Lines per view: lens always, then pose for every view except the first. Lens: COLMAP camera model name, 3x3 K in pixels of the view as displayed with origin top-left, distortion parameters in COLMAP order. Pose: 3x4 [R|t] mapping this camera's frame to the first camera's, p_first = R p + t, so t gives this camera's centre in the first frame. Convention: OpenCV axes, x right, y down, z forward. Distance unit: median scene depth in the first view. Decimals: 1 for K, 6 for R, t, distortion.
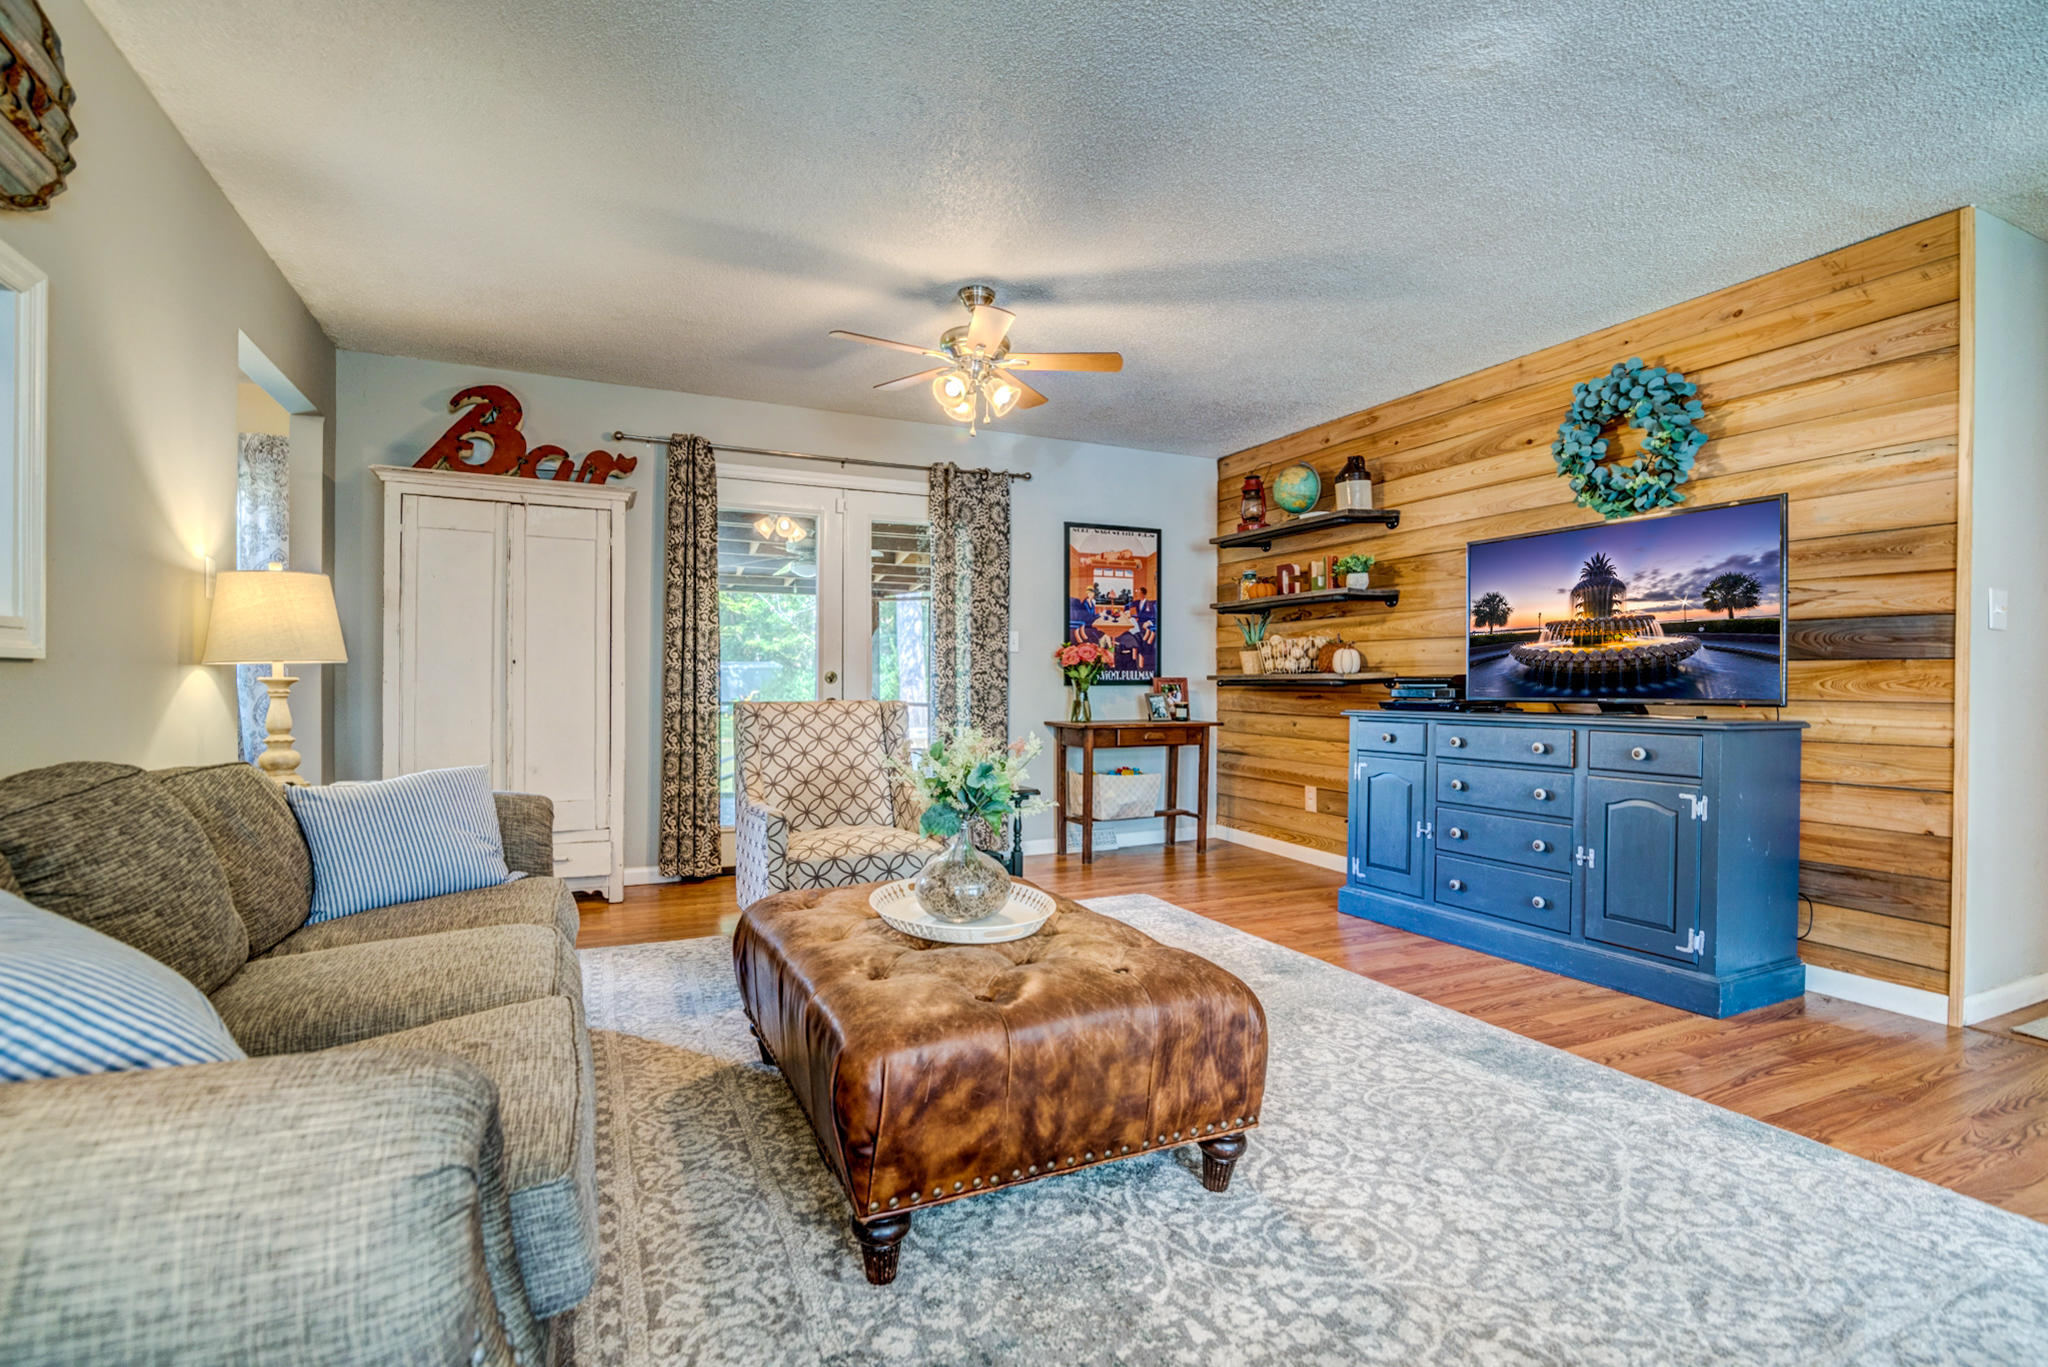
lens RADIAL K [[950.8, 0, 1023.0], [0, 950.8, 691.6], [0, 0, 1]] dist [-0.022208, 0.002525]
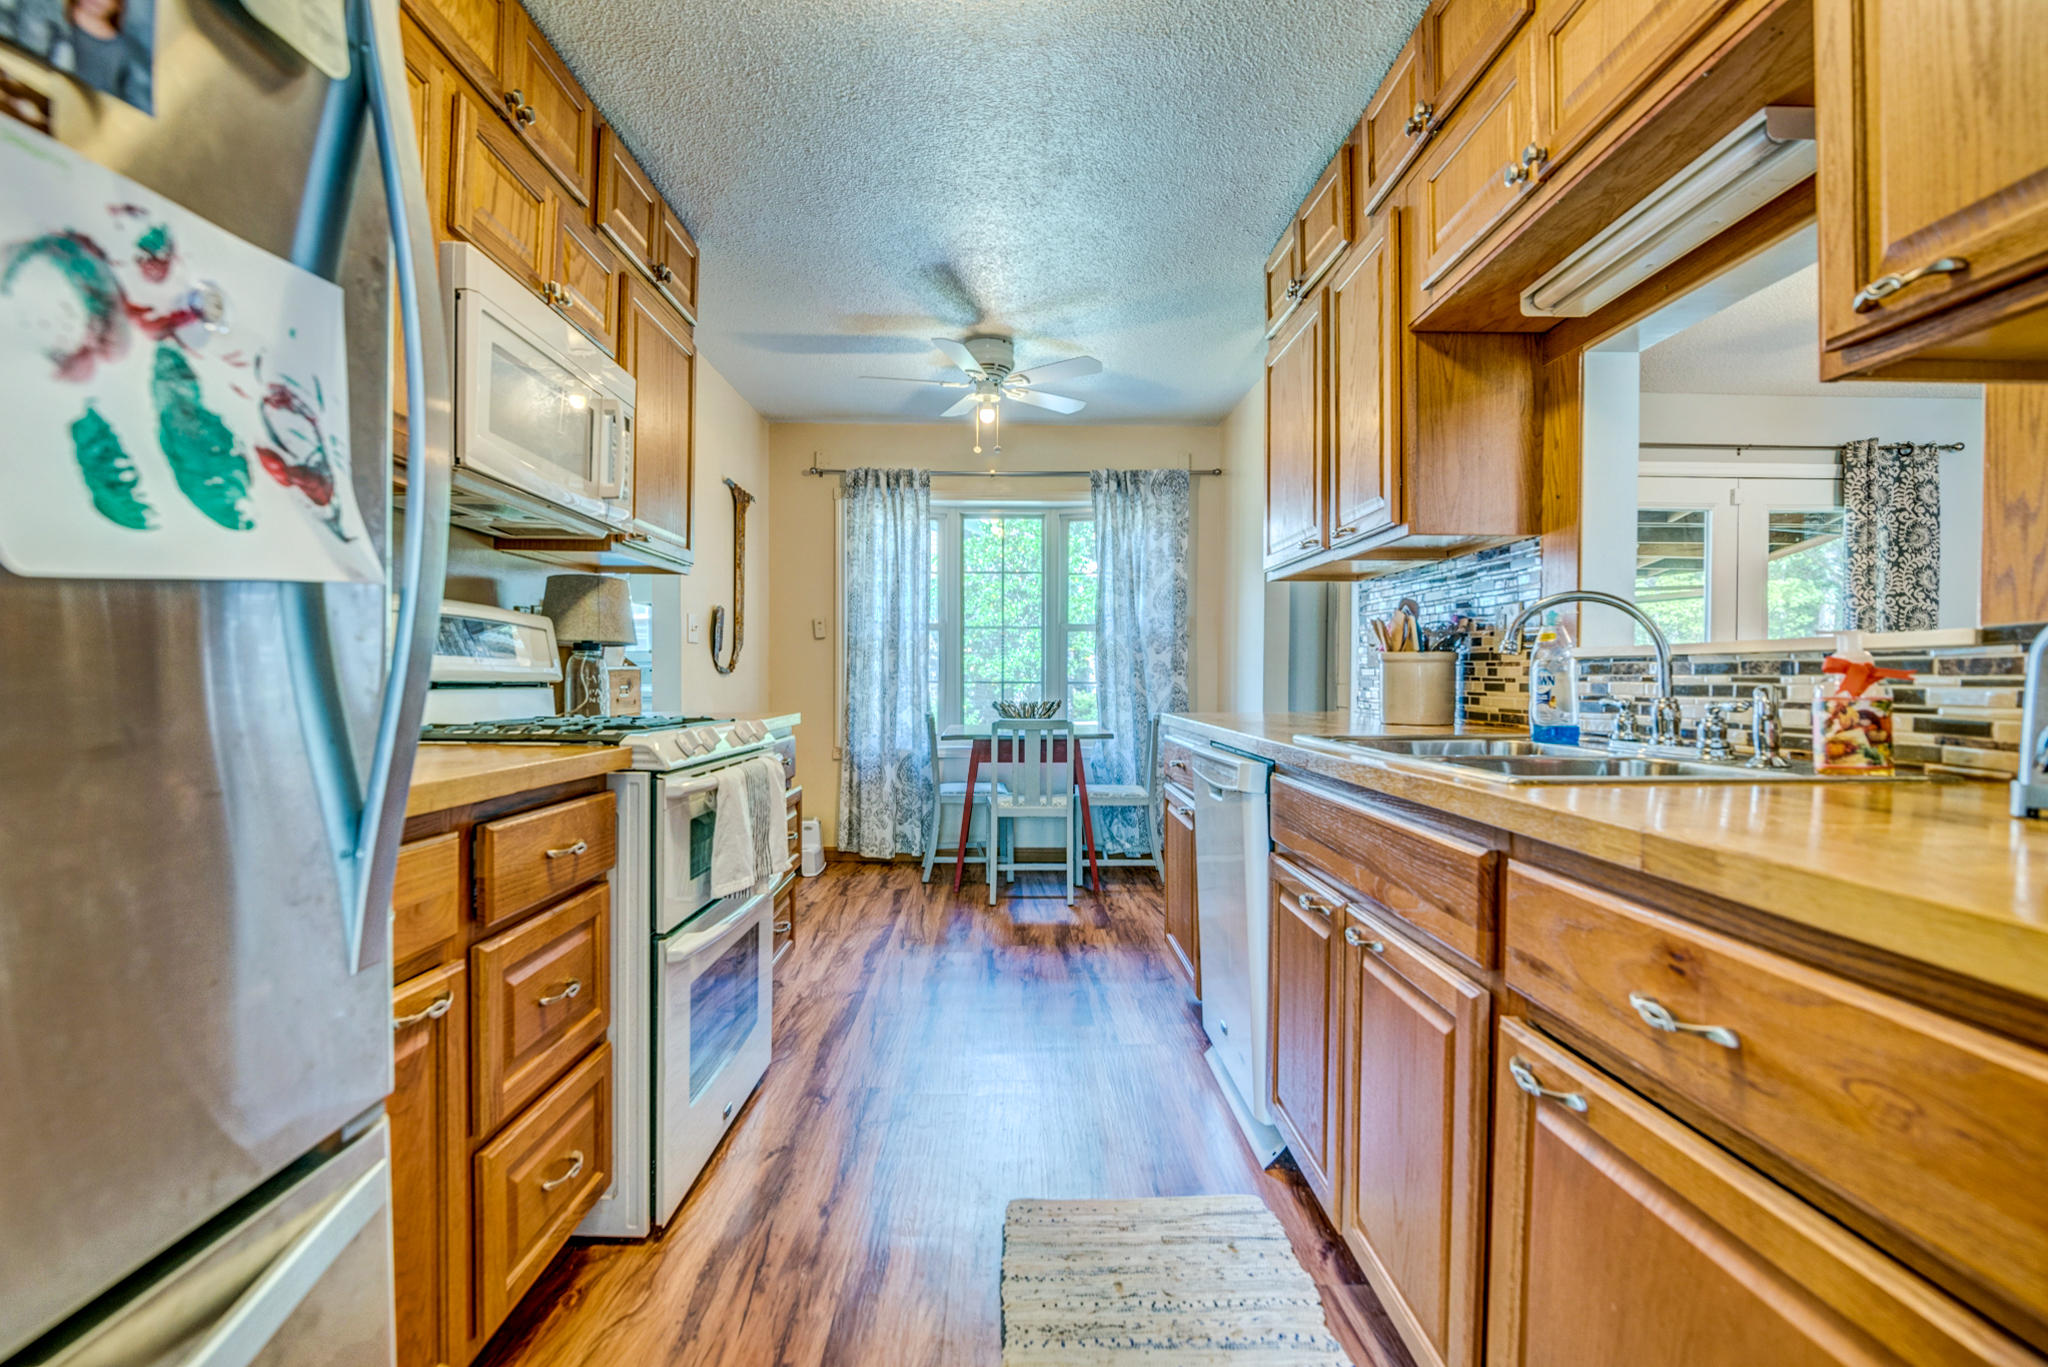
lens RADIAL K [[950.8, 0, 1023.1], [0, 950.8, 693.6], [0, 0, 1]] dist [-0.022208, 0.002525]
pose [[0.913535, 0.006619, -0.406706, -0.496258], [-0.002713, 0.999945, 0.010179, -0.013975], [0.406751, -0.008196, 0.913502, -0.122088]]
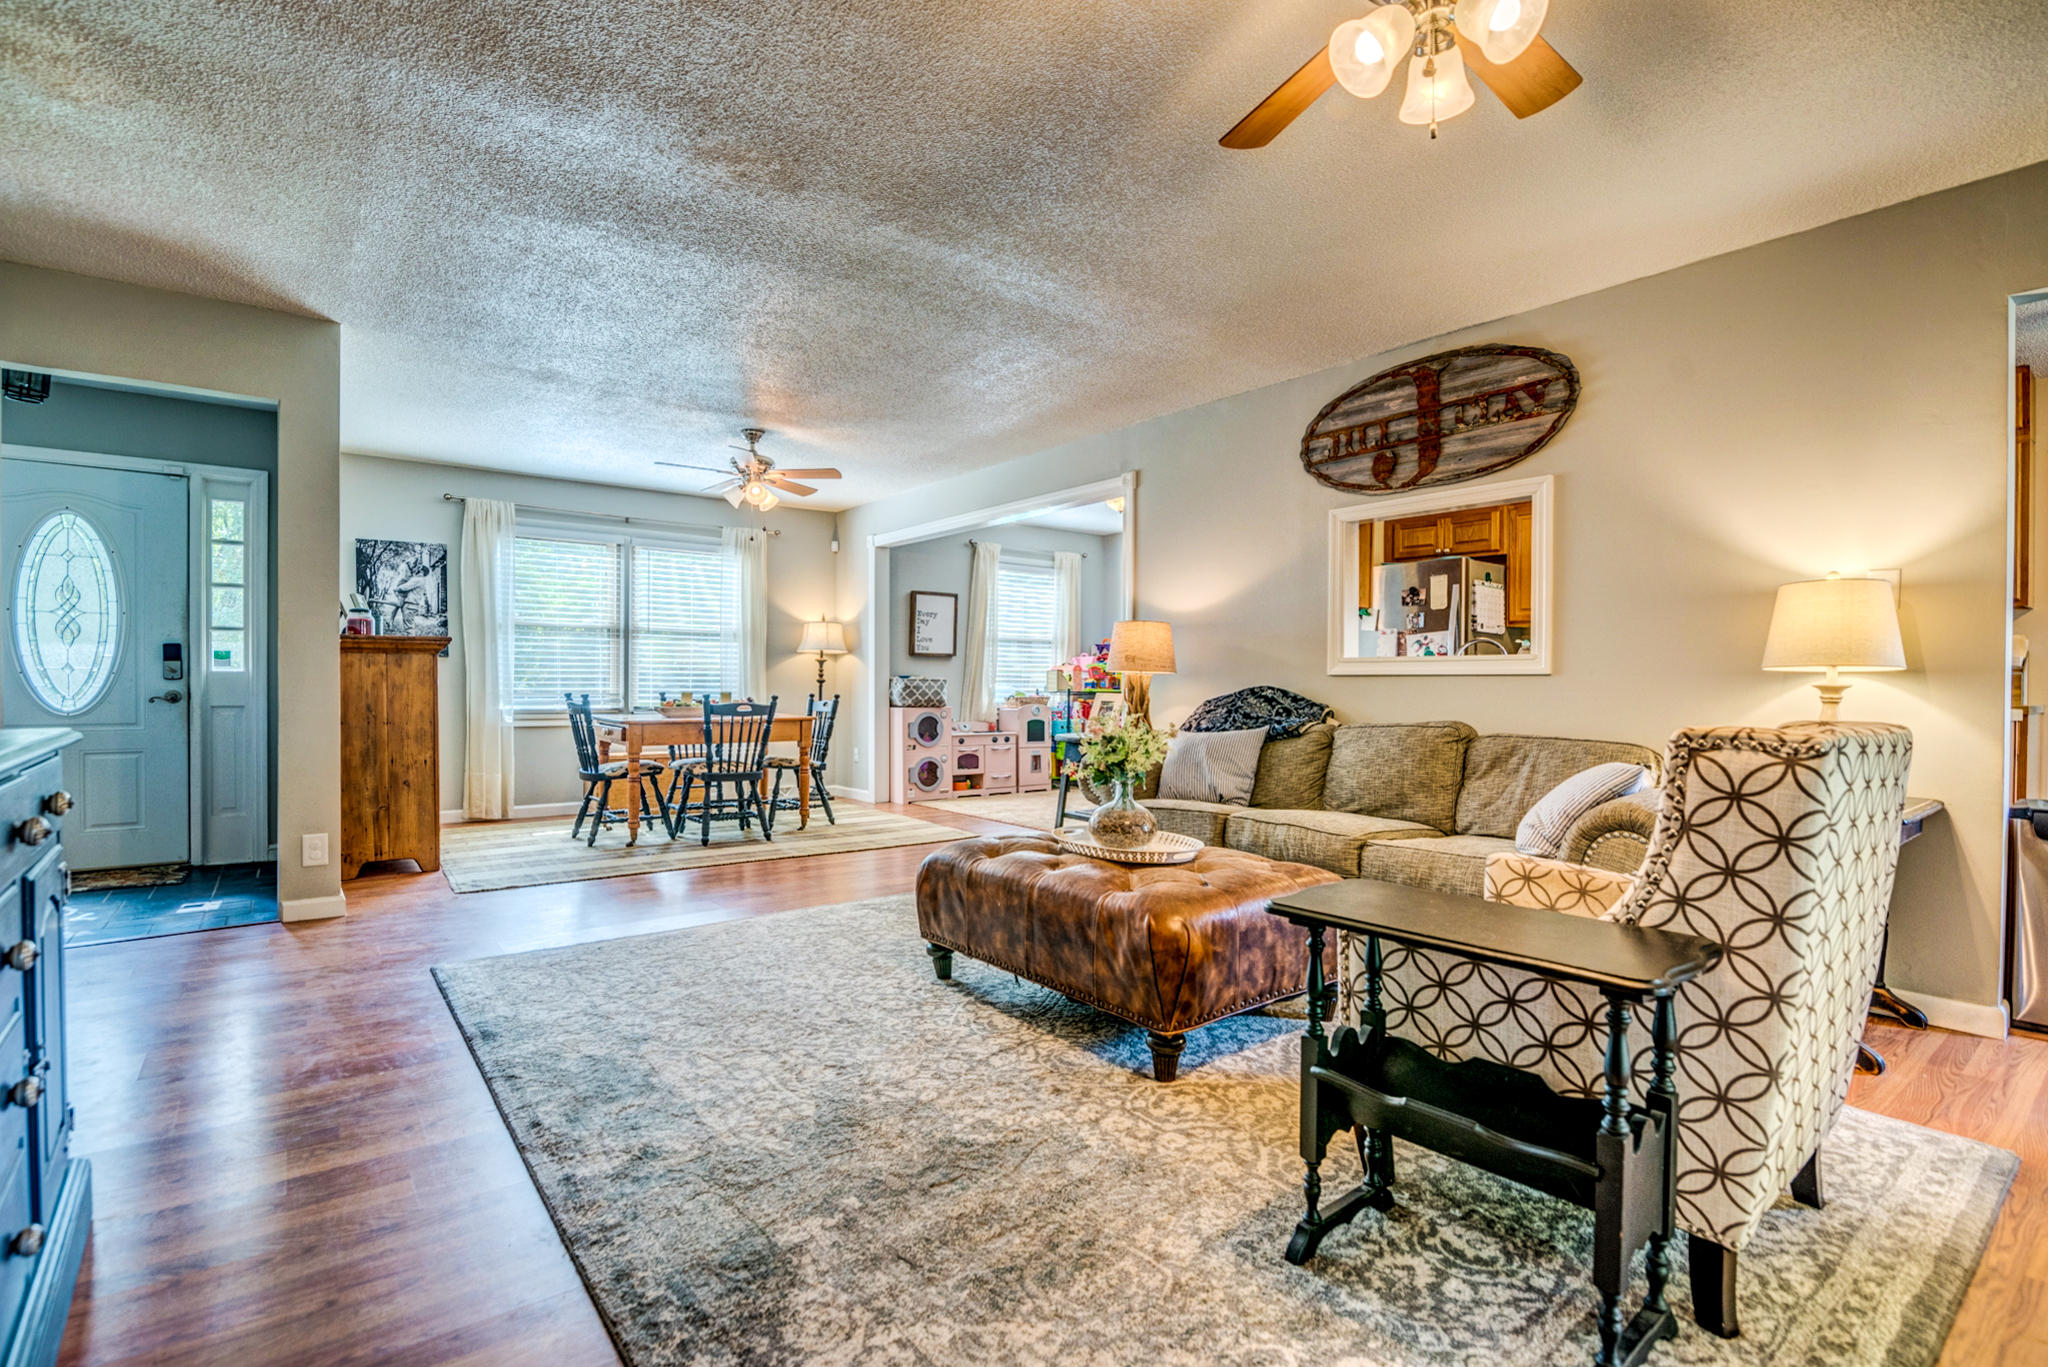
lens RADIAL K [[950.8, 0, 1016.3], [0, 950.8, 694.6], [0, 0, 1]] dist [-0.022208, 0.002525]
pose [[-0.975095, -0.010839, -0.221524, 0.180860], [-0.015418, 0.999702, 0.018948, -0.005081], [0.221253, 0.021891, -0.974971, 1.054882]]
